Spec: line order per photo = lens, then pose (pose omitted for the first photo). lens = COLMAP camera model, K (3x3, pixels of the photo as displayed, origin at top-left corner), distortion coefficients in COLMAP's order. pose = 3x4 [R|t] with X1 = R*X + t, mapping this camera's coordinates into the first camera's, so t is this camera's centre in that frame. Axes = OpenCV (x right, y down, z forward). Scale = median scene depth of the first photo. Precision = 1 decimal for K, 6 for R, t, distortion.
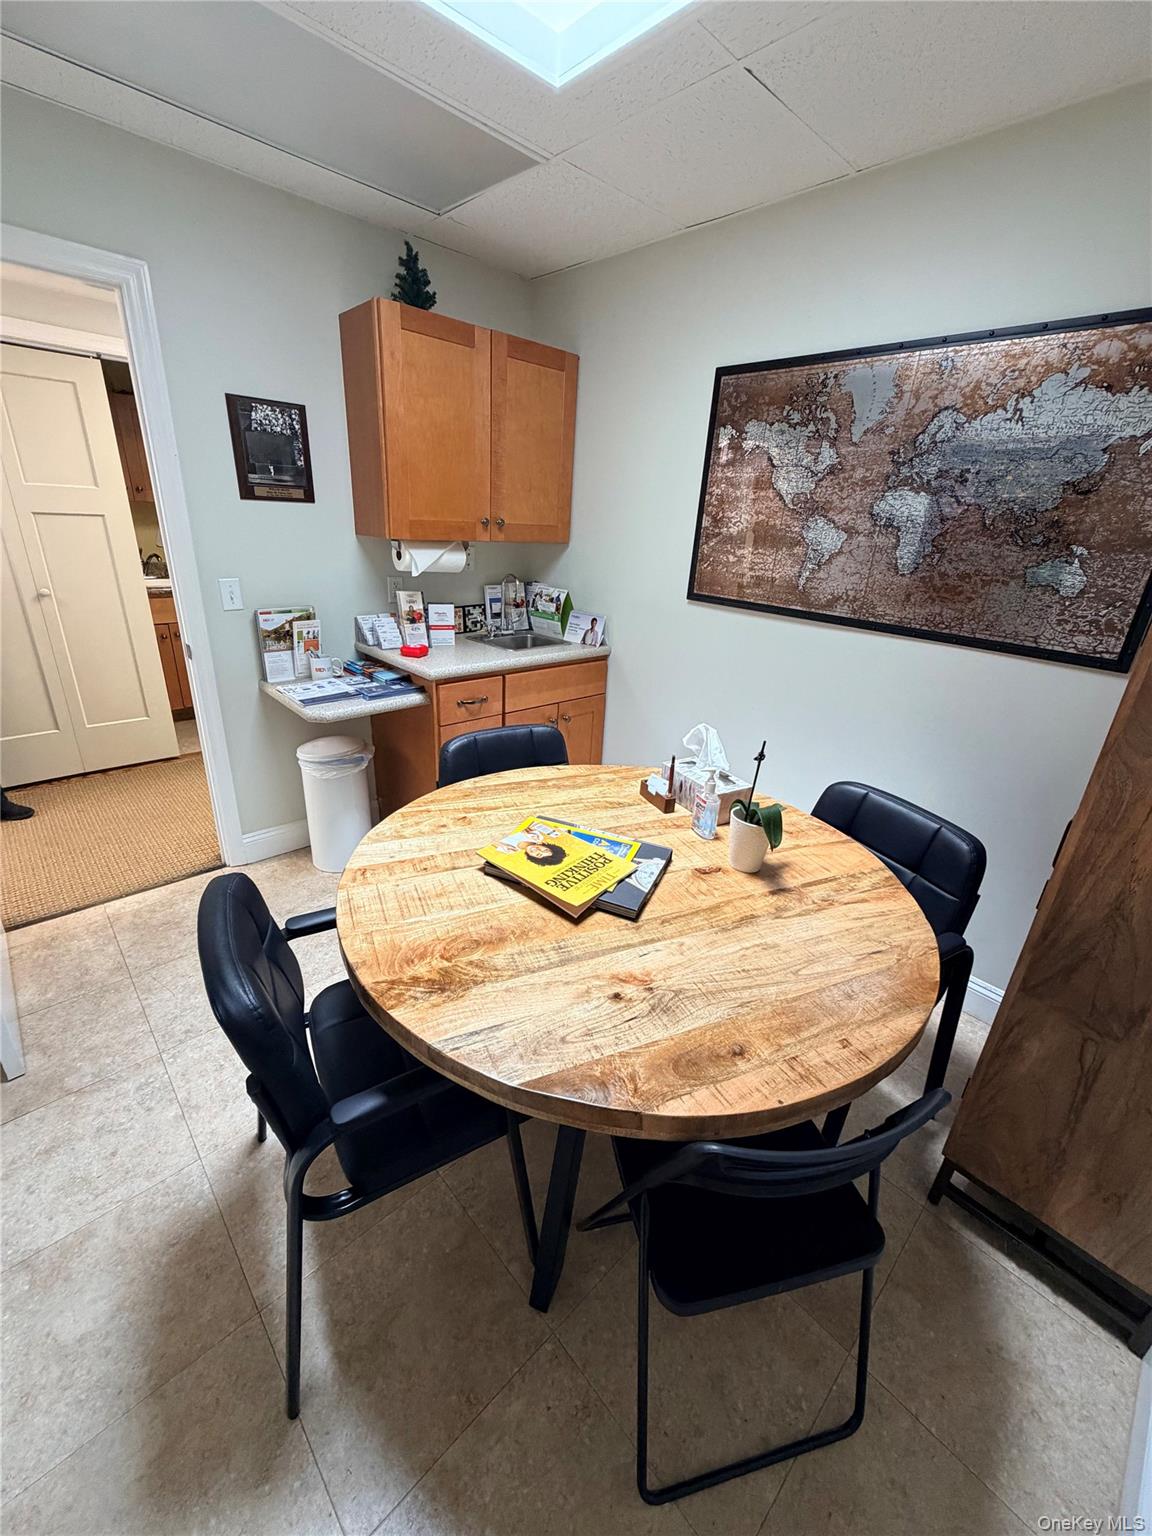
lens RADIAL K [[617.4, 0, 582.9], [0, 617.4, 766.9], [0, 0, 1]] dist [0.000994, -0.000066]
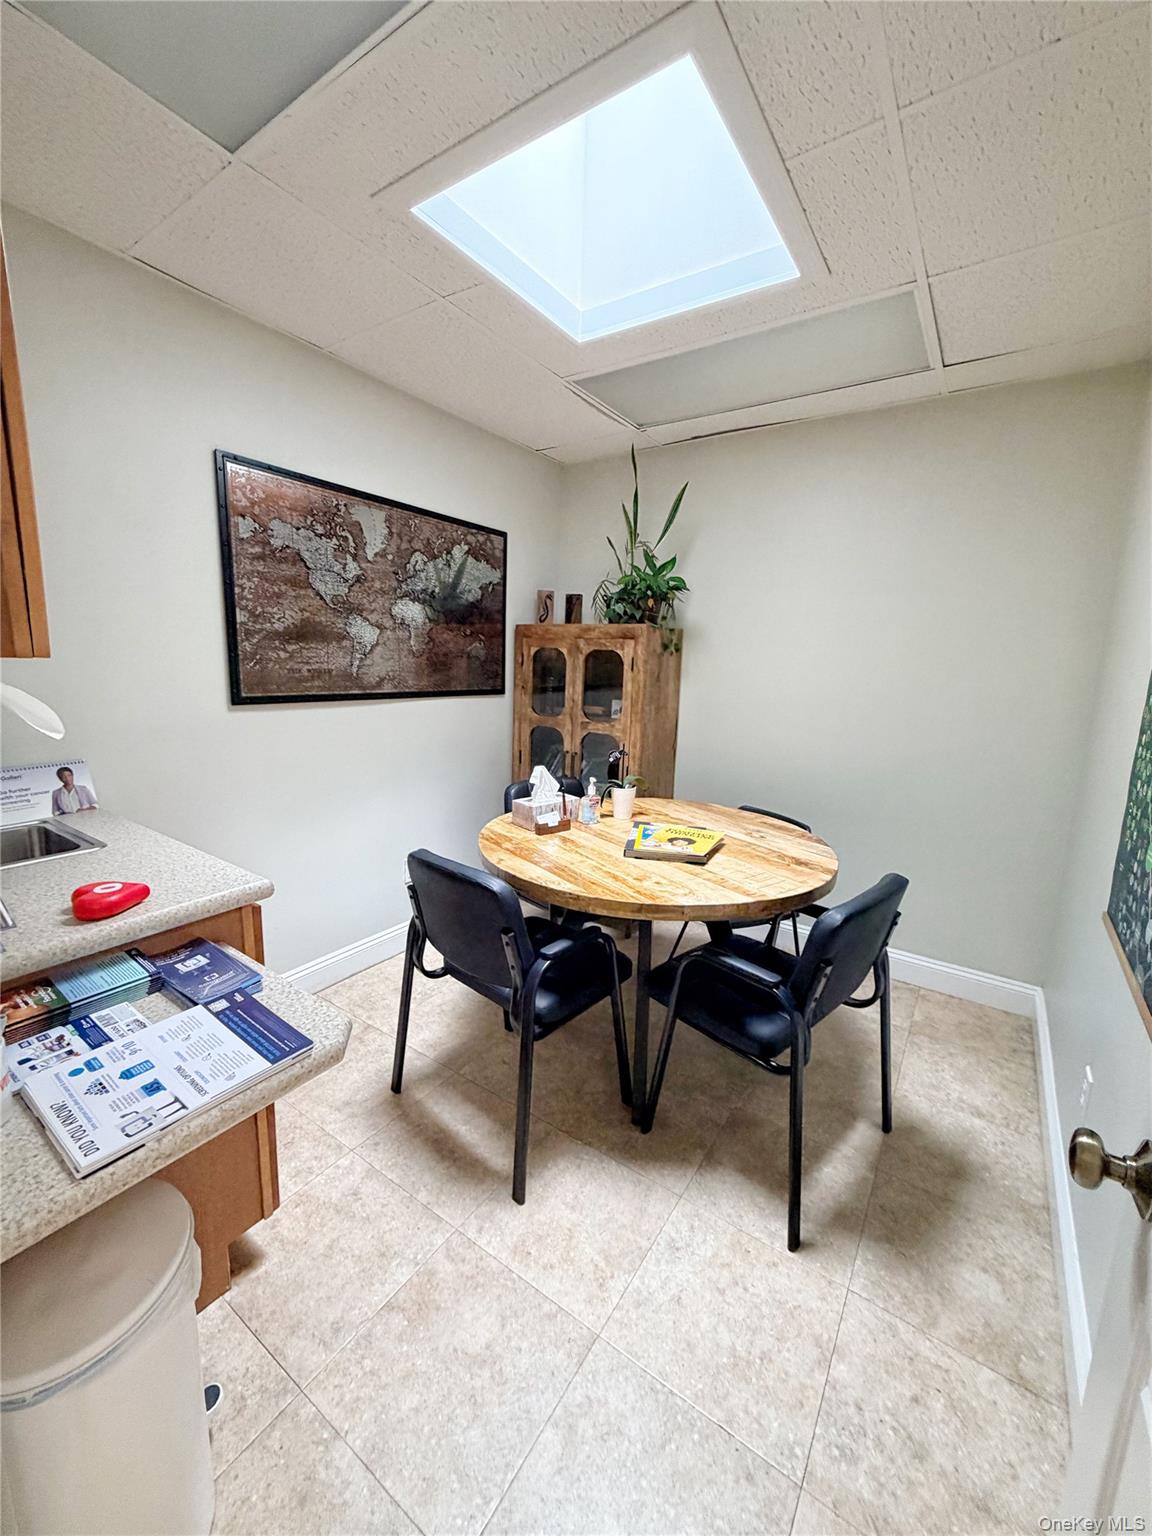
lens RADIAL K [[617.4, 0, 565.9], [0, 617.4, 768.4], [0, 0, 1]] dist [0.000994, -0.000066]
pose [[-0.210487, -0.232389, 0.949574, -0.904352], [0.328914, 0.897872, 0.292645, -0.359671], [-0.920603, 0.373926, -0.112554, 0.880780]]
